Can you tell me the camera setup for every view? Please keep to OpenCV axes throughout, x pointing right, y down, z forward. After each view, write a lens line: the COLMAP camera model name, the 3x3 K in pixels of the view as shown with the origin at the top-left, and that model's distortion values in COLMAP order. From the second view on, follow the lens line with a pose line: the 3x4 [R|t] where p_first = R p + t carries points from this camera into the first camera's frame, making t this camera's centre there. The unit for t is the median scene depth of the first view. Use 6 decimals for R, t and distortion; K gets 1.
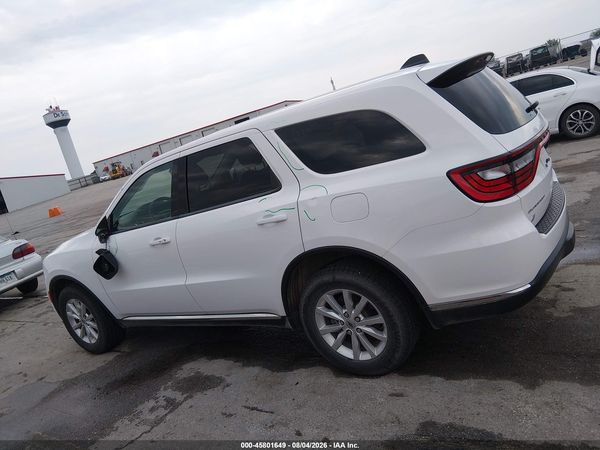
lens RADIAL K [[453.8, 0, 300.0], [0, 453.8, 225.0], [0, 0, 1]] dist [0.086939, -0.165174]
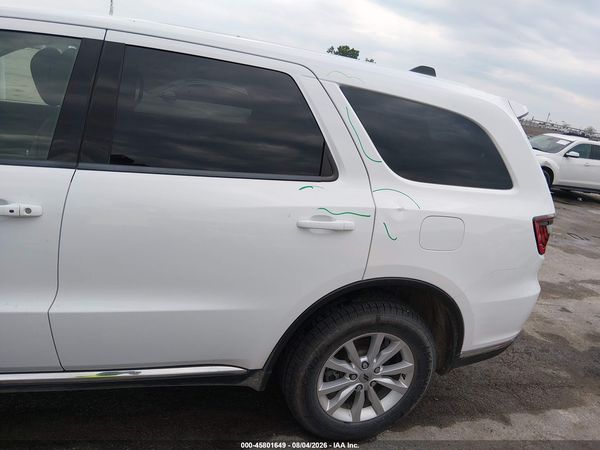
lens RADIAL K [[462.9, 0, 300.8], [0, 462.9, 215.2], [0, 0, 1]] dist [0.080372, -0.154786]
pose [[0.568463, 0.152830, 0.808389, -0.599663], [-0.182545, 0.981532, -0.057198, 0.018679], [-0.802202, -0.115053, 0.585863, 0.649028]]
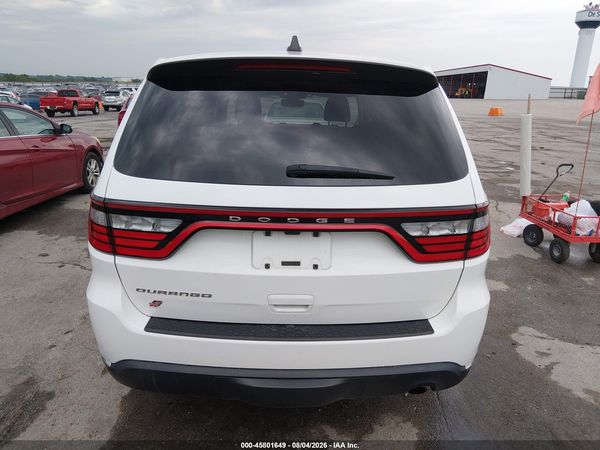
lens RADIAL K [[462.9, 0, 300.8], [0, 462.9, 215.2], [0, 0, 1]] dist [0.080372, -0.154786]
pose [[0.530150, 0.480777, -0.698423, 0.901073], [-0.349619, 0.874372, 0.336512, -0.387910], [0.772469, 0.065780, 0.631637, 0.594617]]
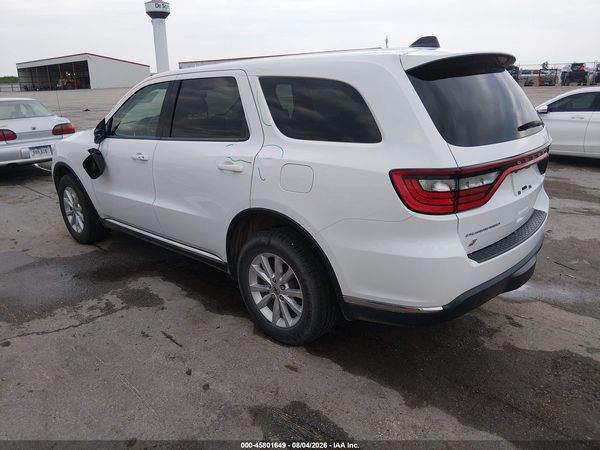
lens RADIAL K [[453.8, 0, 300.0], [0, 453.8, 225.0], [0, 0, 1]] dist [0.086939, -0.165174]
pose [[0.952935, 0.287878, -0.095084, 0.210831], [-0.274463, 0.952386, 0.132782, -0.065003], [0.128782, -0.100435, 0.986574, 0.029885]]
